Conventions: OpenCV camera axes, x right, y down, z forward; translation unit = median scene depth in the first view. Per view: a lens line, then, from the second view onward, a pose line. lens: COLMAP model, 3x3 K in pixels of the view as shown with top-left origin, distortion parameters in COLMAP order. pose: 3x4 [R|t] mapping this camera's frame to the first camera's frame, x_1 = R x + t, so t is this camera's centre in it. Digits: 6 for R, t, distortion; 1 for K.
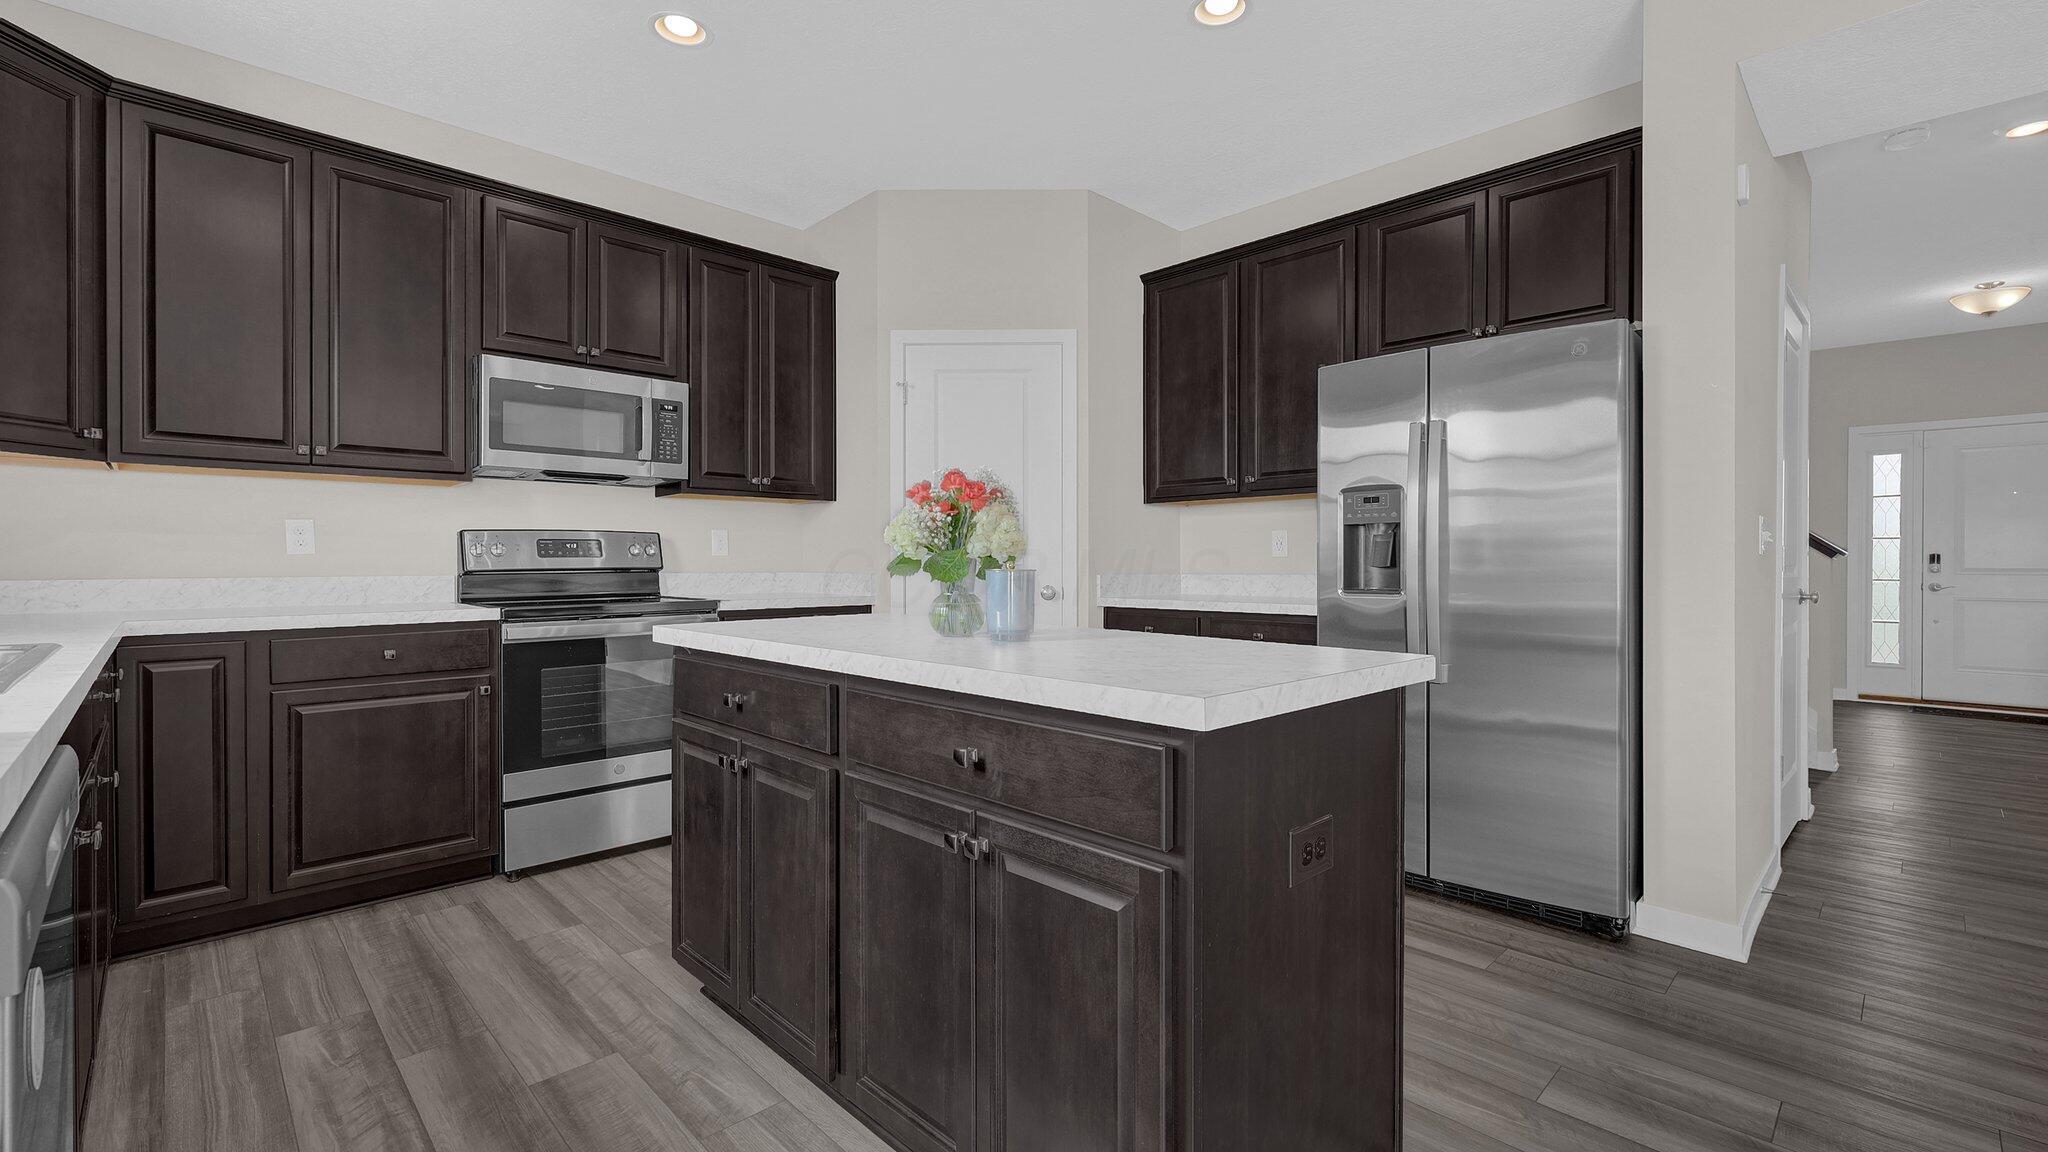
lens RADIAL K [[896.9, 0, 1024.0], [0, 896.9, 576.0], [0, 0, 1]] dist [0.000568, 0.000153]
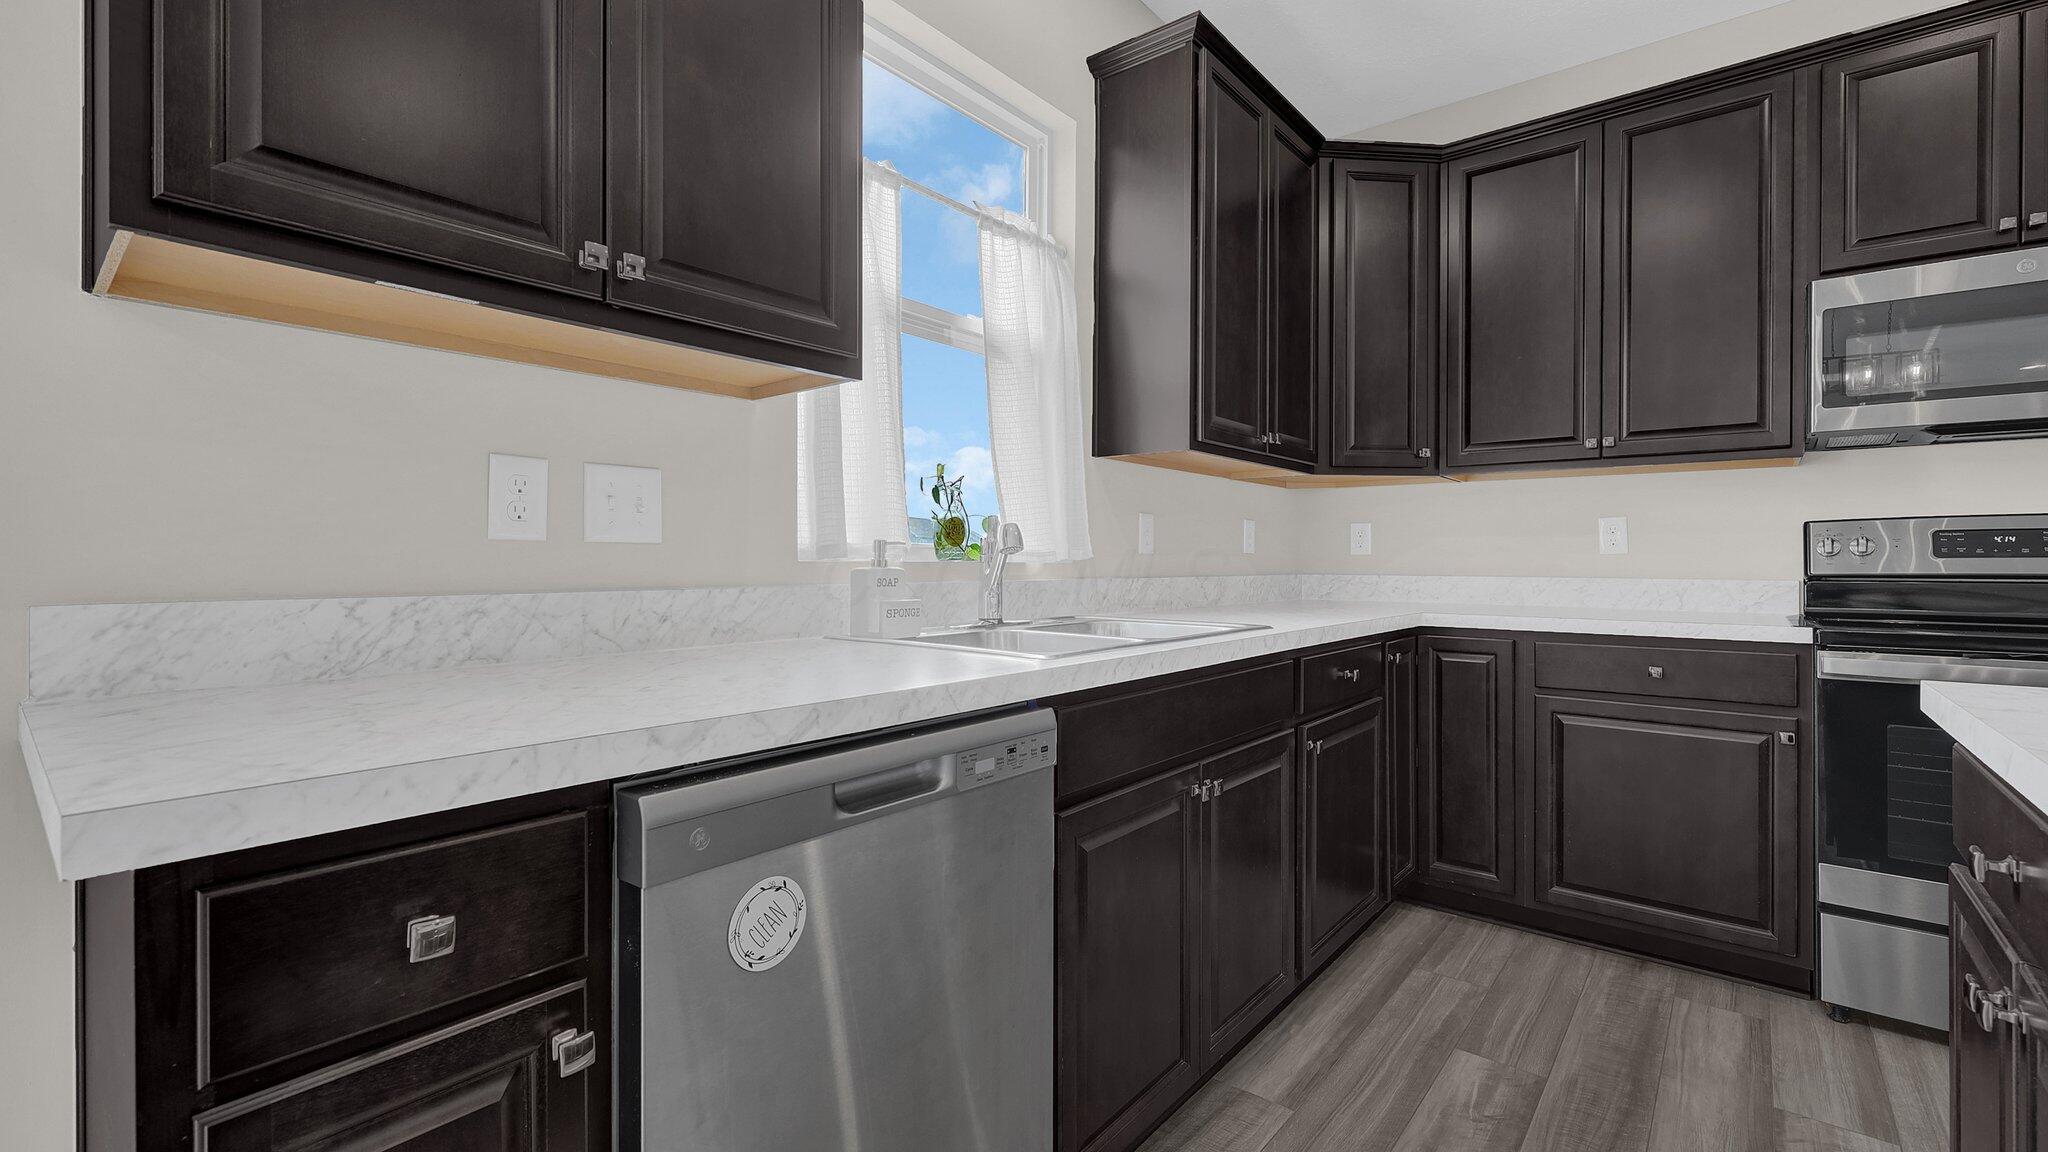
lens RADIAL K [[864.2, 0, 1027.8], [0, 864.2, 559.8], [0, 0, 1]] dist [0.000409, 0.000013]
pose [[0.101391, -0.000124, -0.994847, 0.039298], [-0.022142, 0.999752, -0.002381, -0.003069], [0.994600, 0.022270, 0.101363, 0.309028]]
